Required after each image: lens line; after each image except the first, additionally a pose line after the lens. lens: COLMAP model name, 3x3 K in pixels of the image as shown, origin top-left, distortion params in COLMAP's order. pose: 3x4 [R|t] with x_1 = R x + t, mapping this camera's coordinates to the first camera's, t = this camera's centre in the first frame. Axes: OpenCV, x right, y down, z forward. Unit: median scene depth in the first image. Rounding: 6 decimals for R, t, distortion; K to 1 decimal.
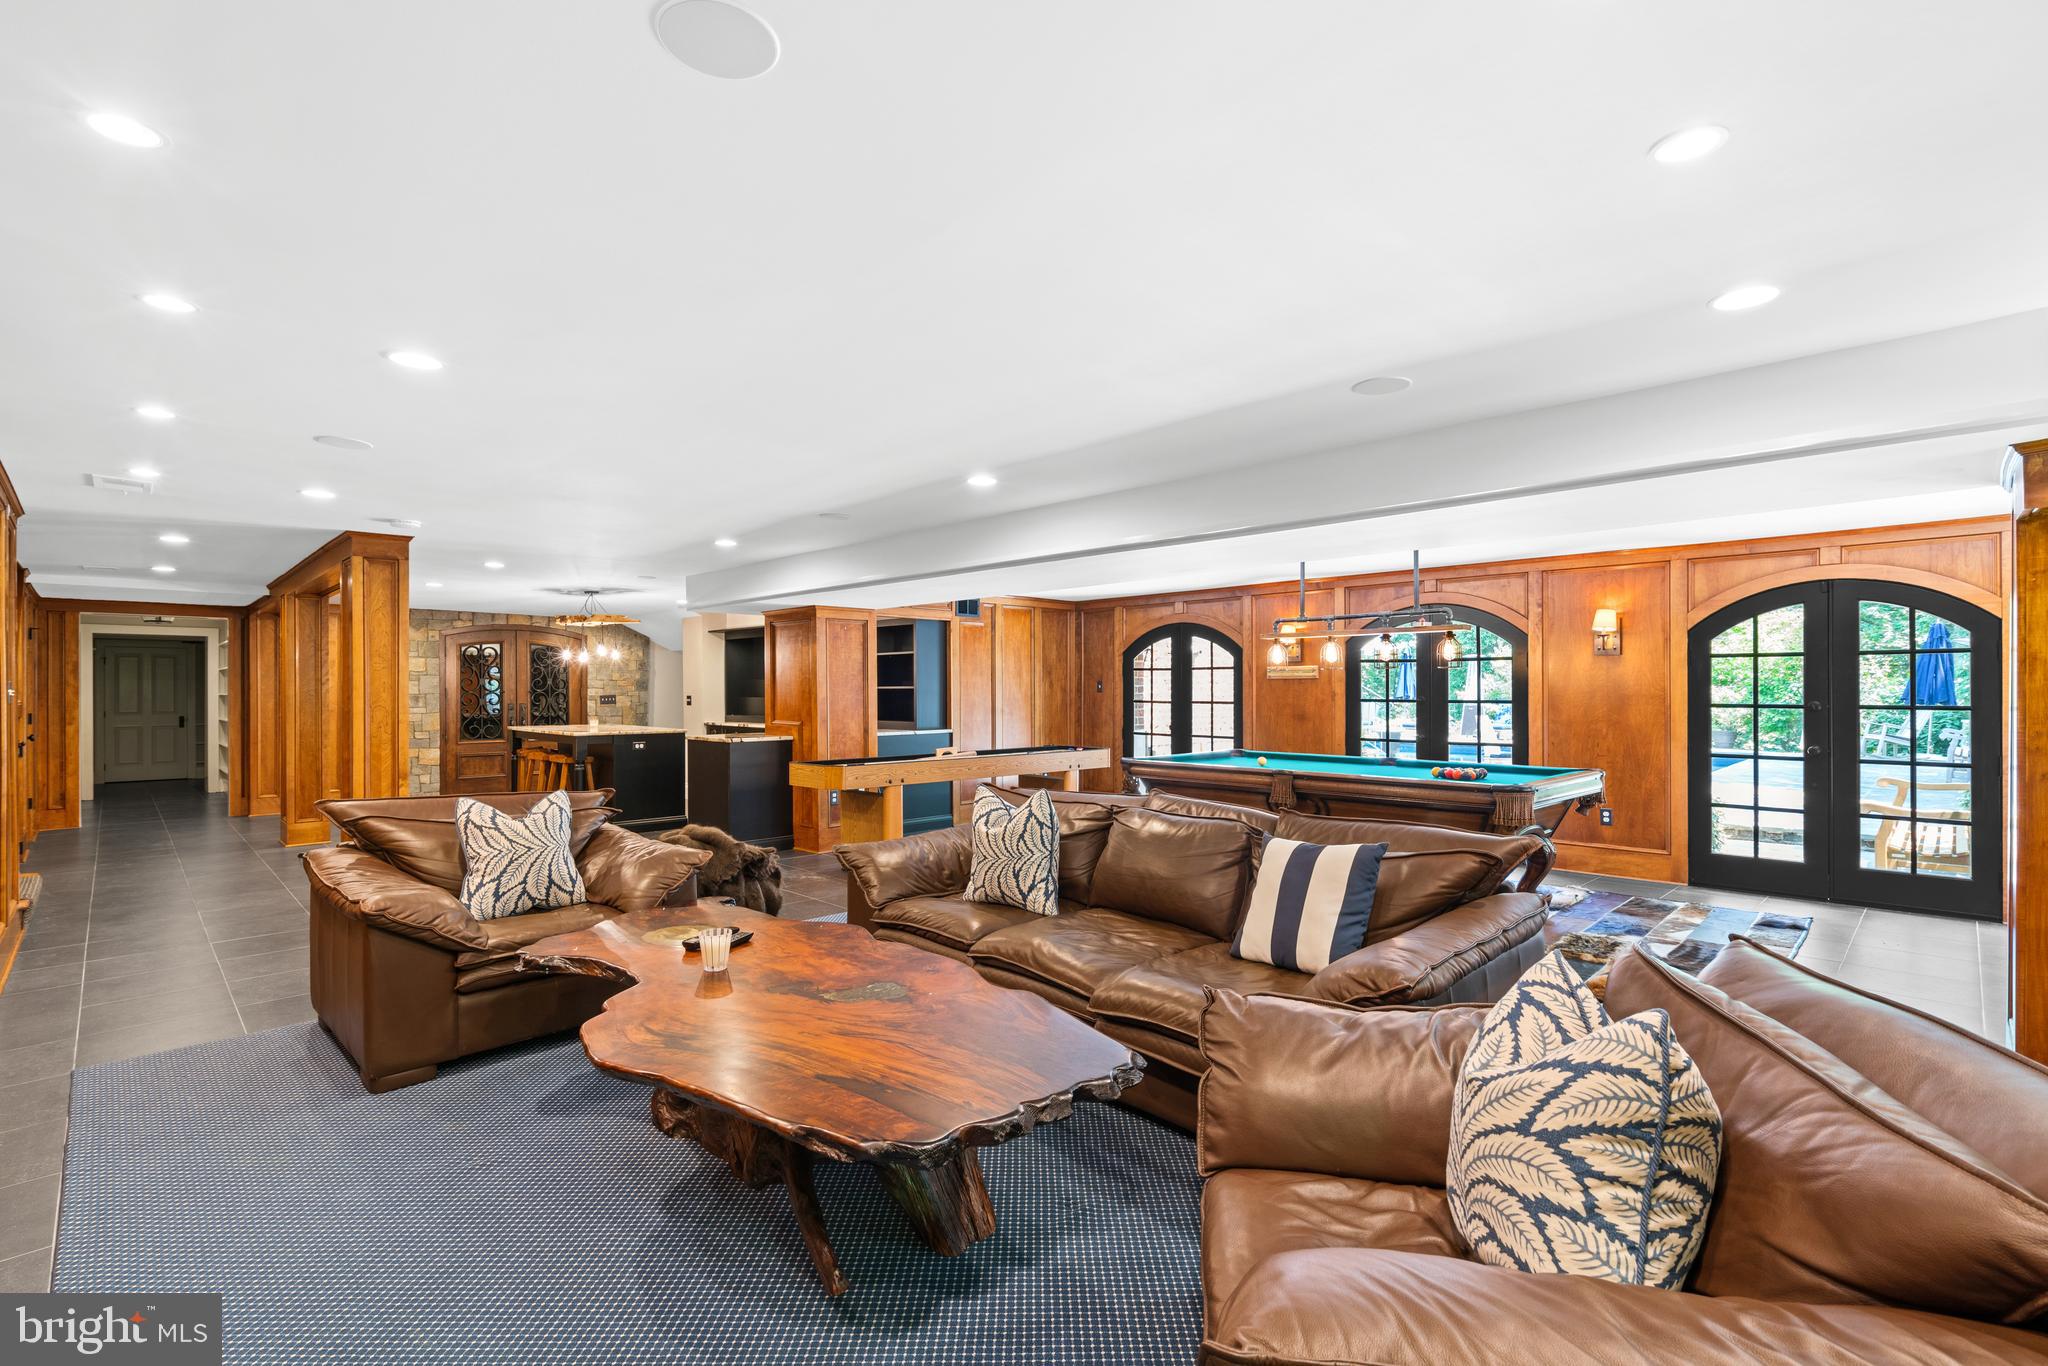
lens RADIAL K [[930.9, 0, 1039.4], [0, 930.9, 683.4], [0, 0, 1]] dist [-0.002053, -0.000118]
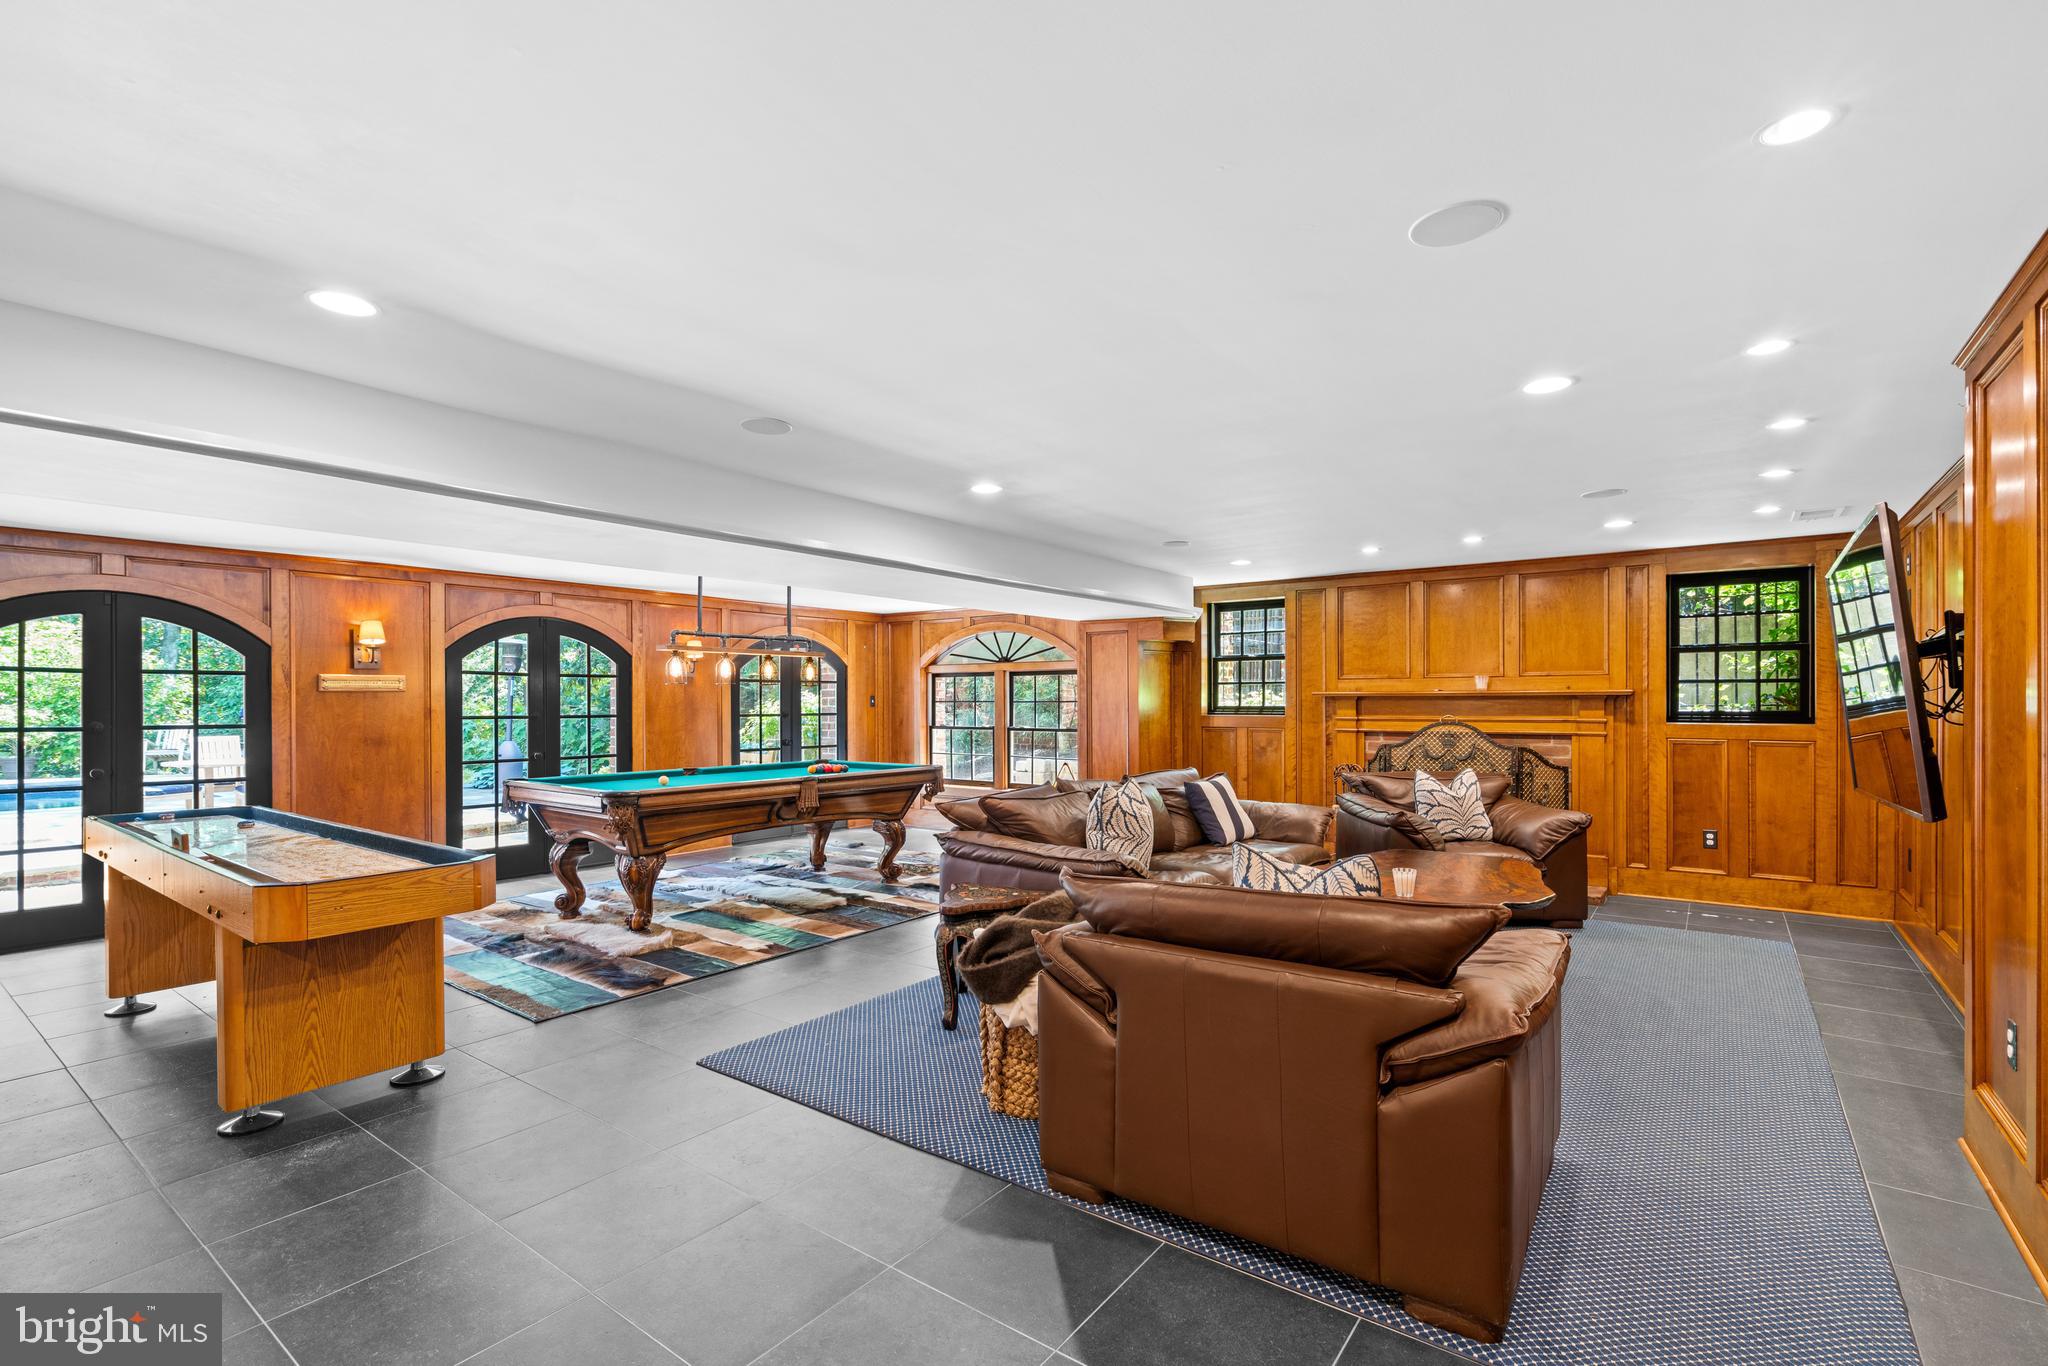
lens RADIAL K [[930.9, 0, 1039.7], [0, 930.9, 694.7], [0, 0, 1]] dist [-0.002053, -0.000118]
pose [[-0.141365, 0.007382, 0.989930, -0.519639], [0.003173, 0.999970, -0.007004, 0.004659], [-0.989952, 0.002151, -0.141384, 0.551043]]
